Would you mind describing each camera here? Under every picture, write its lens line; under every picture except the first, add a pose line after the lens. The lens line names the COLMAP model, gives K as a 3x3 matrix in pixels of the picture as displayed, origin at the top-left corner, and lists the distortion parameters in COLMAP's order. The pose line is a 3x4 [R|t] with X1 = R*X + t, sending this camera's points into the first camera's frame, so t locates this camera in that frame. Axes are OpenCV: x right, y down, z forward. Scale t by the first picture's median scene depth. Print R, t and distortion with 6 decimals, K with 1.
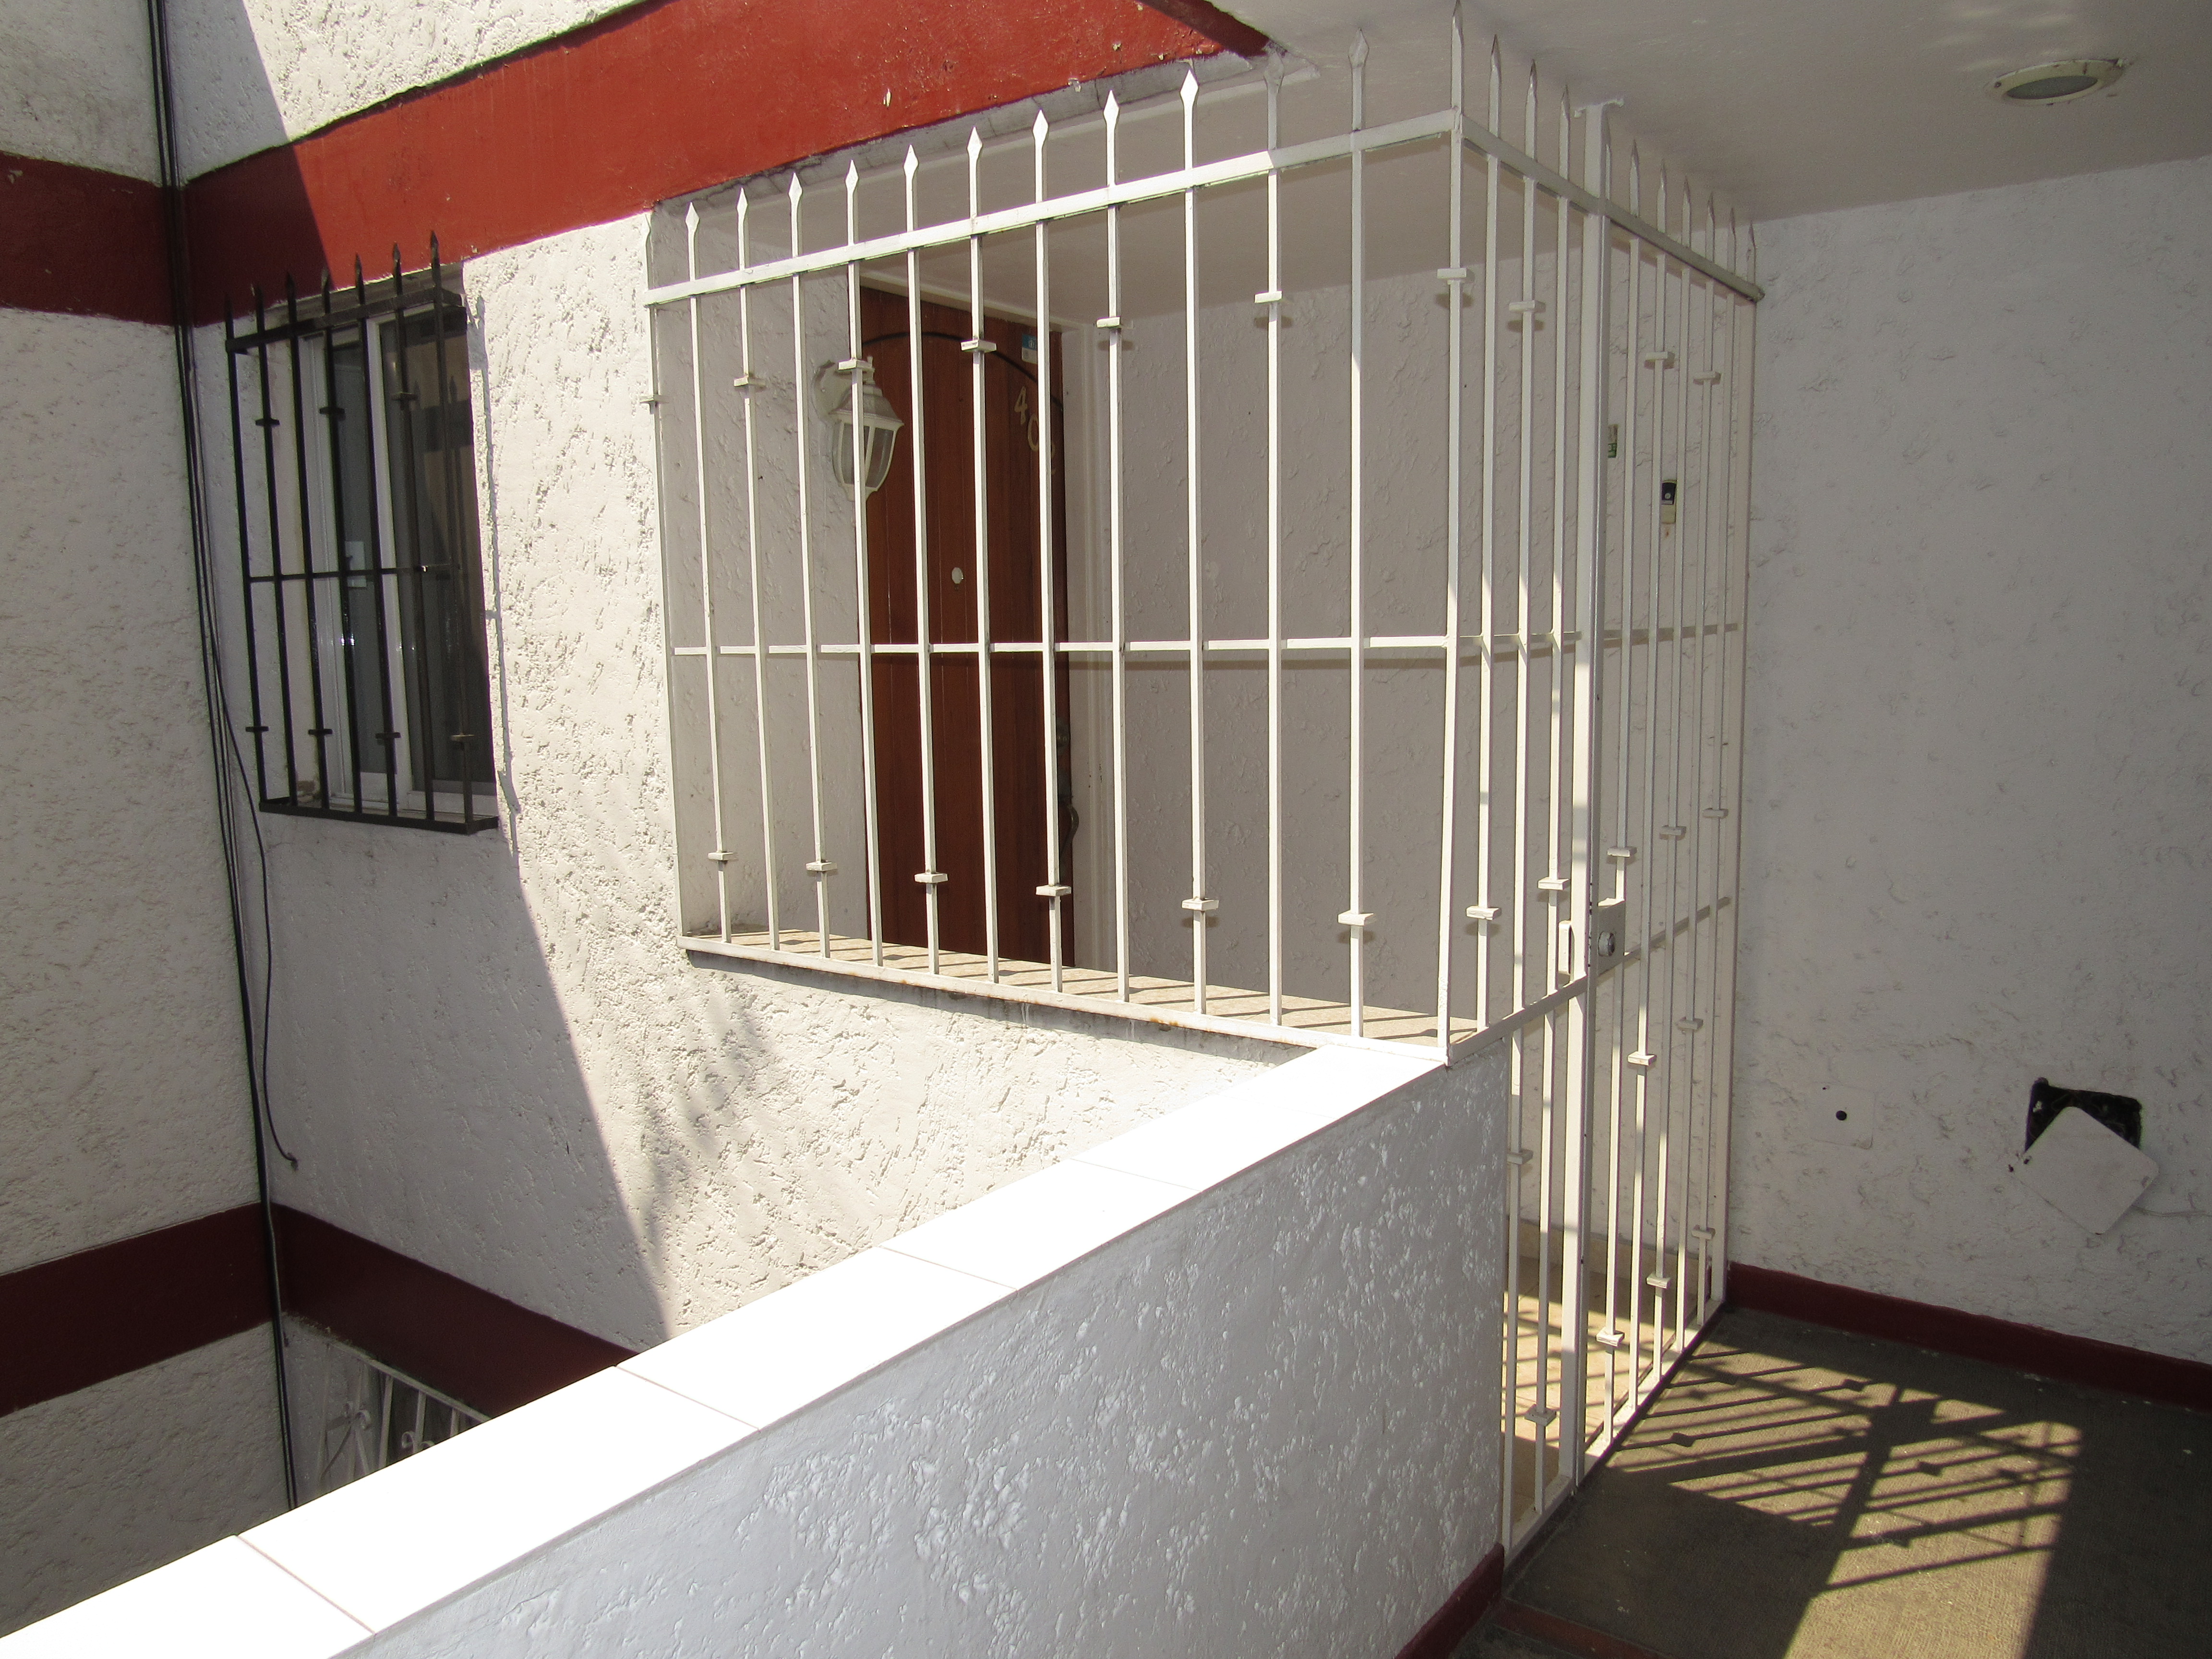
lens RADIAL K [[1580.6, 0, 1115.0], [0, 1580.6, 835.5], [0, 0, 1]] dist [-0.029635, 0.008741]
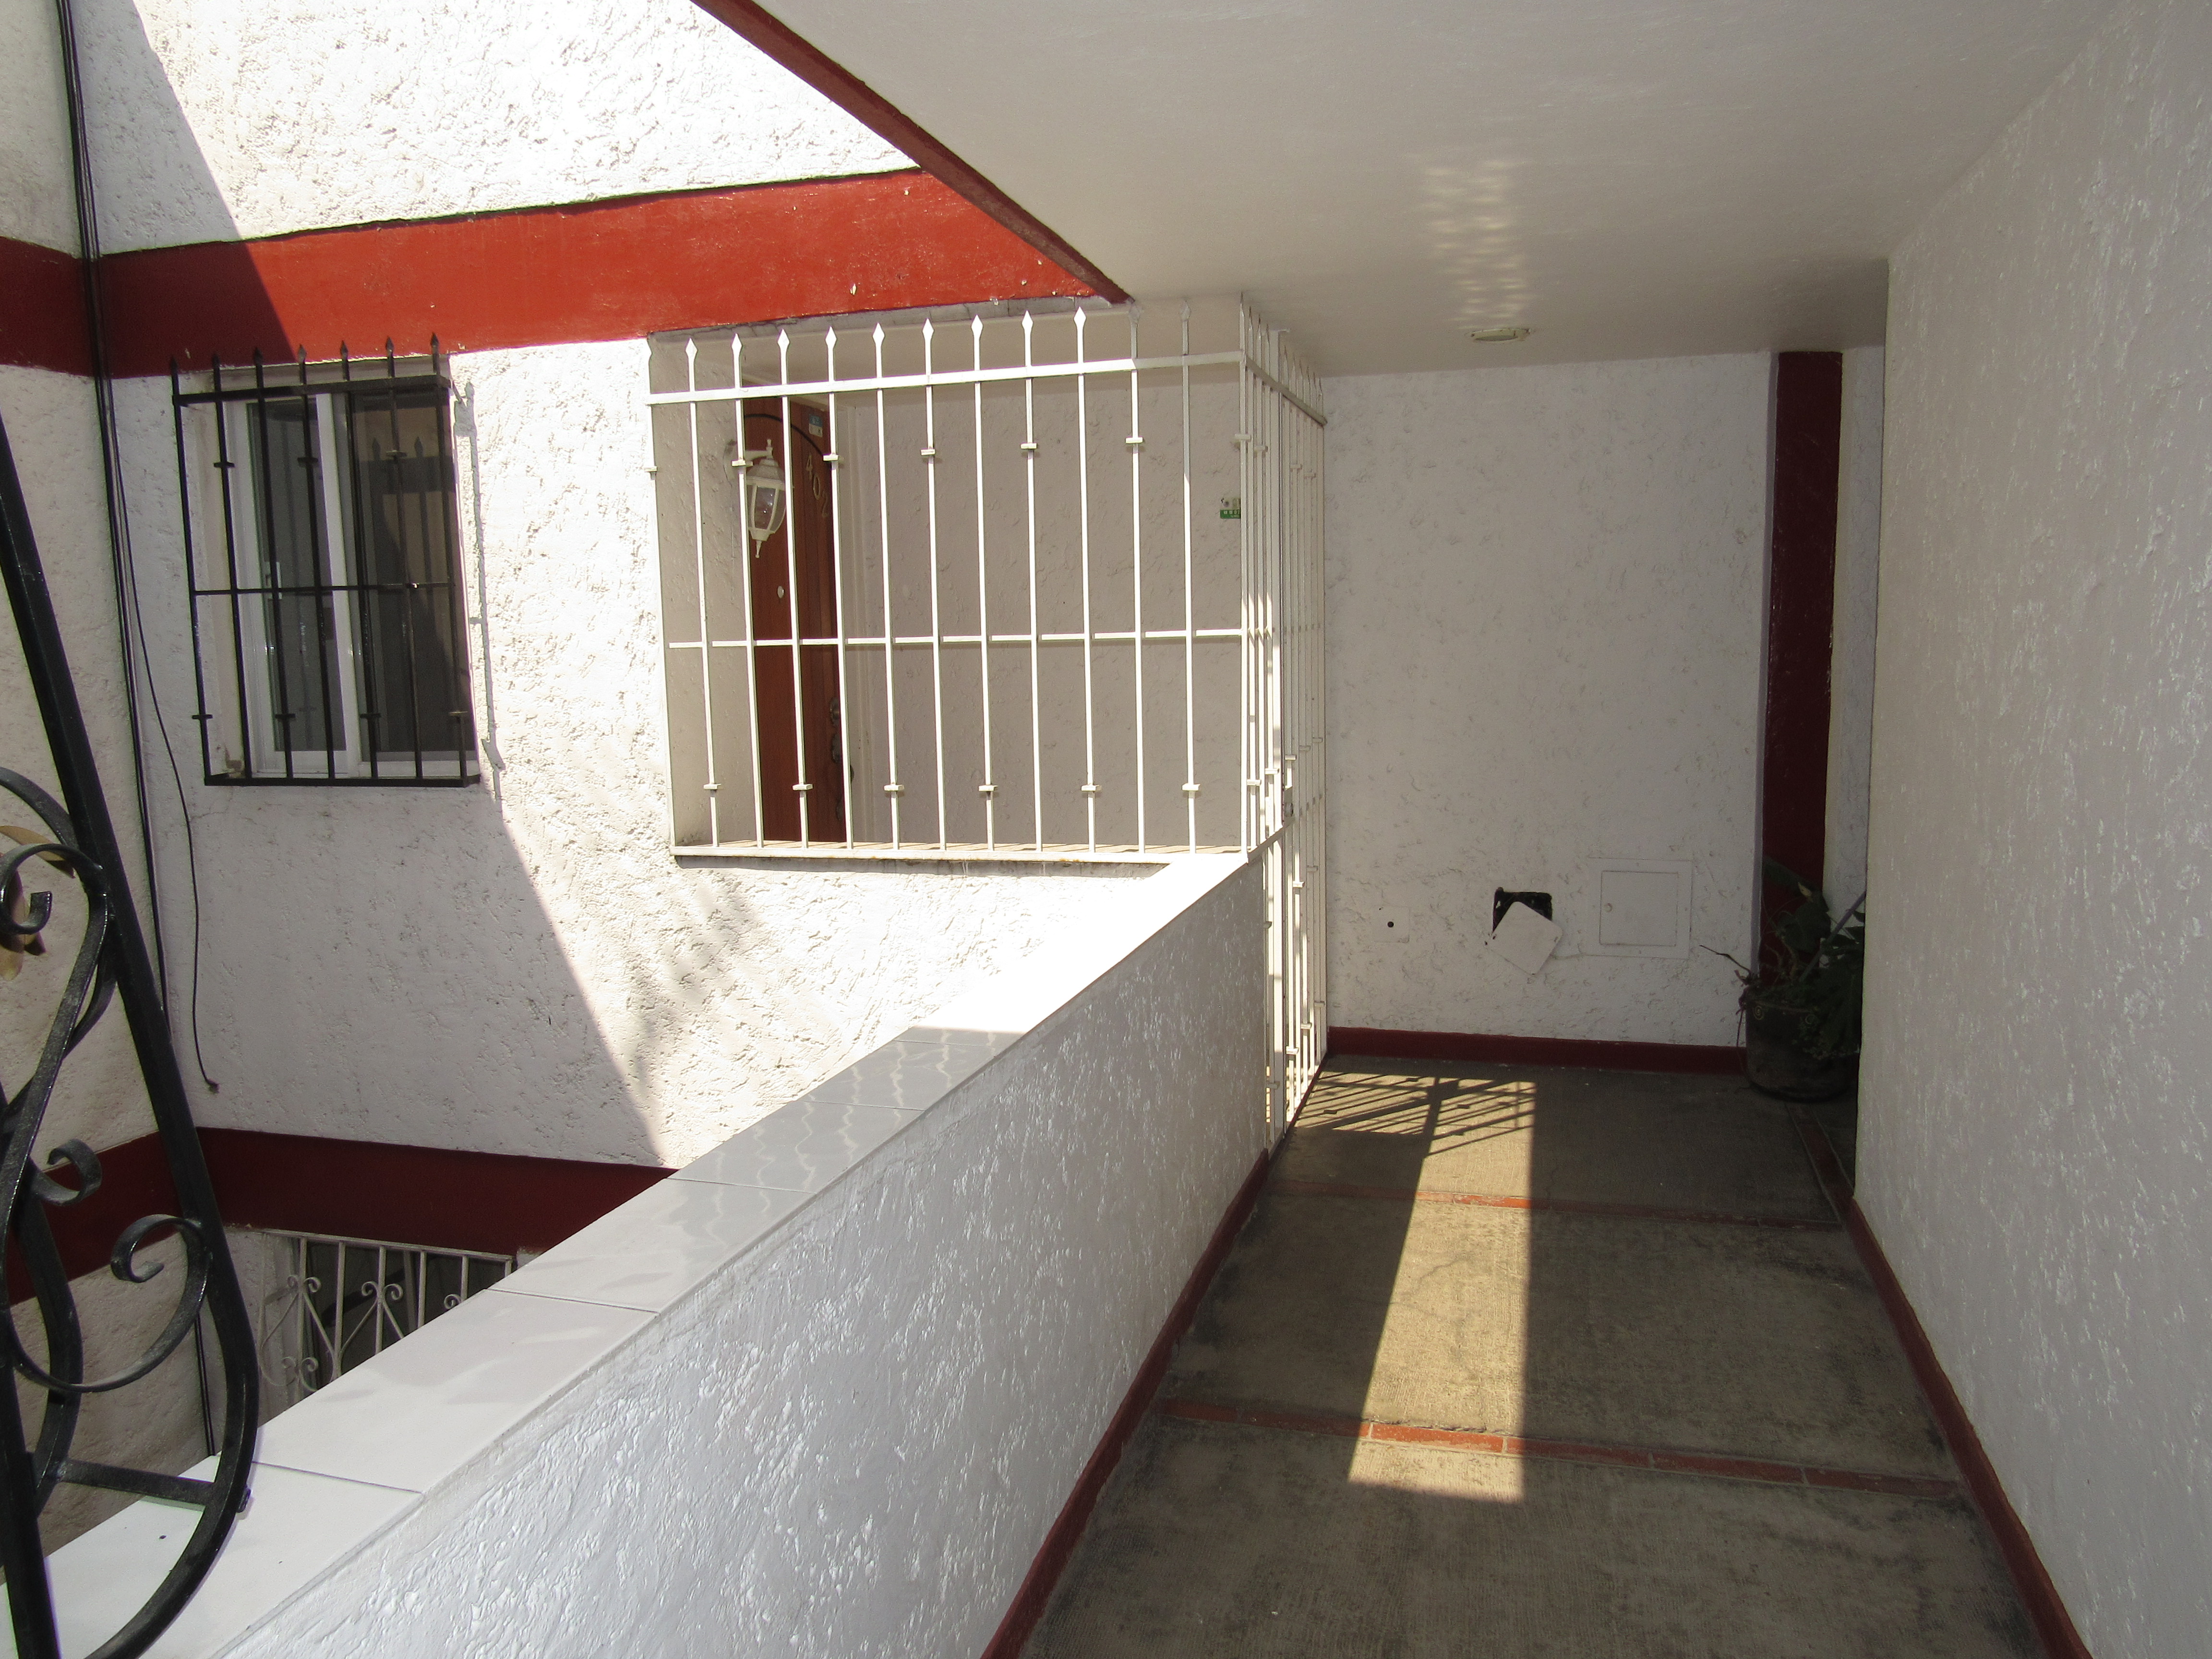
lens RADIAL K [[1580.6, 0, 1100.6], [0, 1580.6, 830.6], [0, 0, 1]] dist [-0.029635, 0.008741]
pose [[0.936435, -0.049041, 0.347397, -0.409488], [0.051789, 0.998657, 0.001376, 0.067659], [-0.346998, 0.016703, 0.937717, -0.463254]]
